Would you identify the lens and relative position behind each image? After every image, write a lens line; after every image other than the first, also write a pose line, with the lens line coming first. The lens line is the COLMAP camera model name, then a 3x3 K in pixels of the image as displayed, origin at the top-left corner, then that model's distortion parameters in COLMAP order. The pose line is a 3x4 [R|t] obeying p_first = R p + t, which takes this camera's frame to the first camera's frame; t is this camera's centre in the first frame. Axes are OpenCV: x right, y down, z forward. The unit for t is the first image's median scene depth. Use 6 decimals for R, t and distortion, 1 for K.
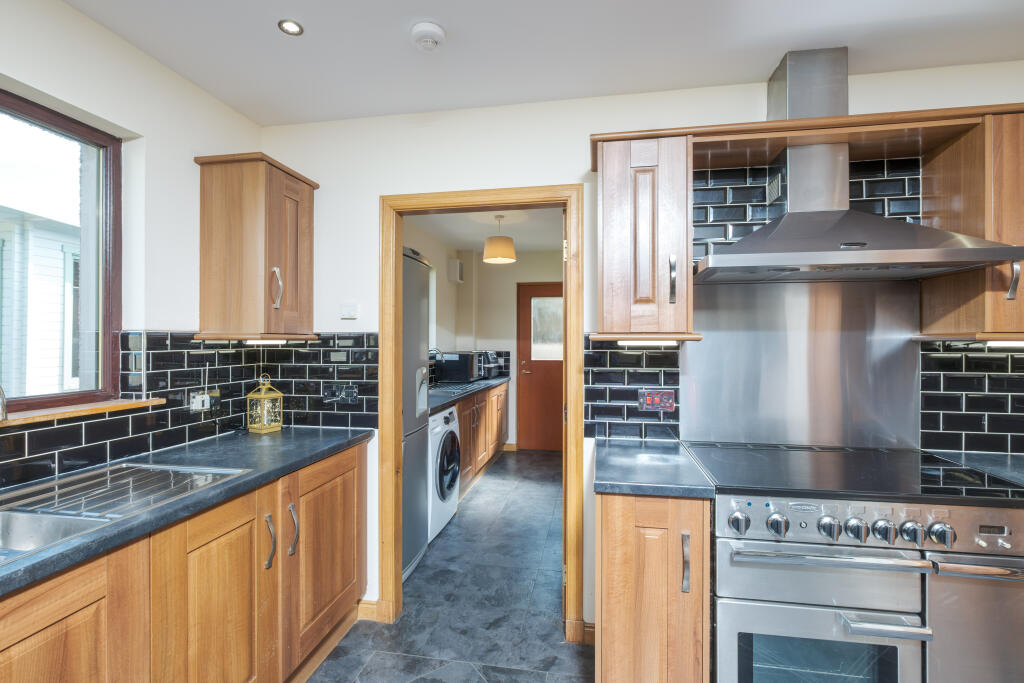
lens RADIAL K [[459.8, 0, 535.9], [0, 459.8, 338.6], [0, 0, 1]] dist [-0.005620, 0.001469]
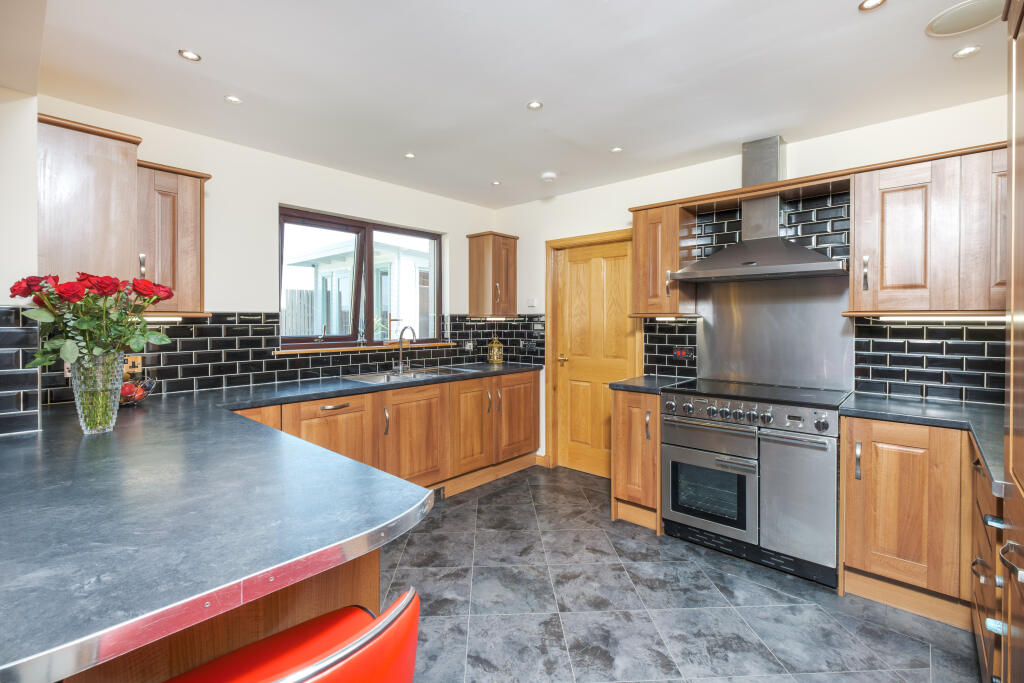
lens RADIAL K [[459.8, 0, 516.6], [0, 459.8, 325.0], [0, 0, 1]] dist [-0.005620, 0.001469]
pose [[0.840183, 0.004660, -0.542284, 0.664052], [0.004045, 0.999881, 0.014859, 0.003868], [0.542288, -0.014677, 0.840064, -0.738866]]
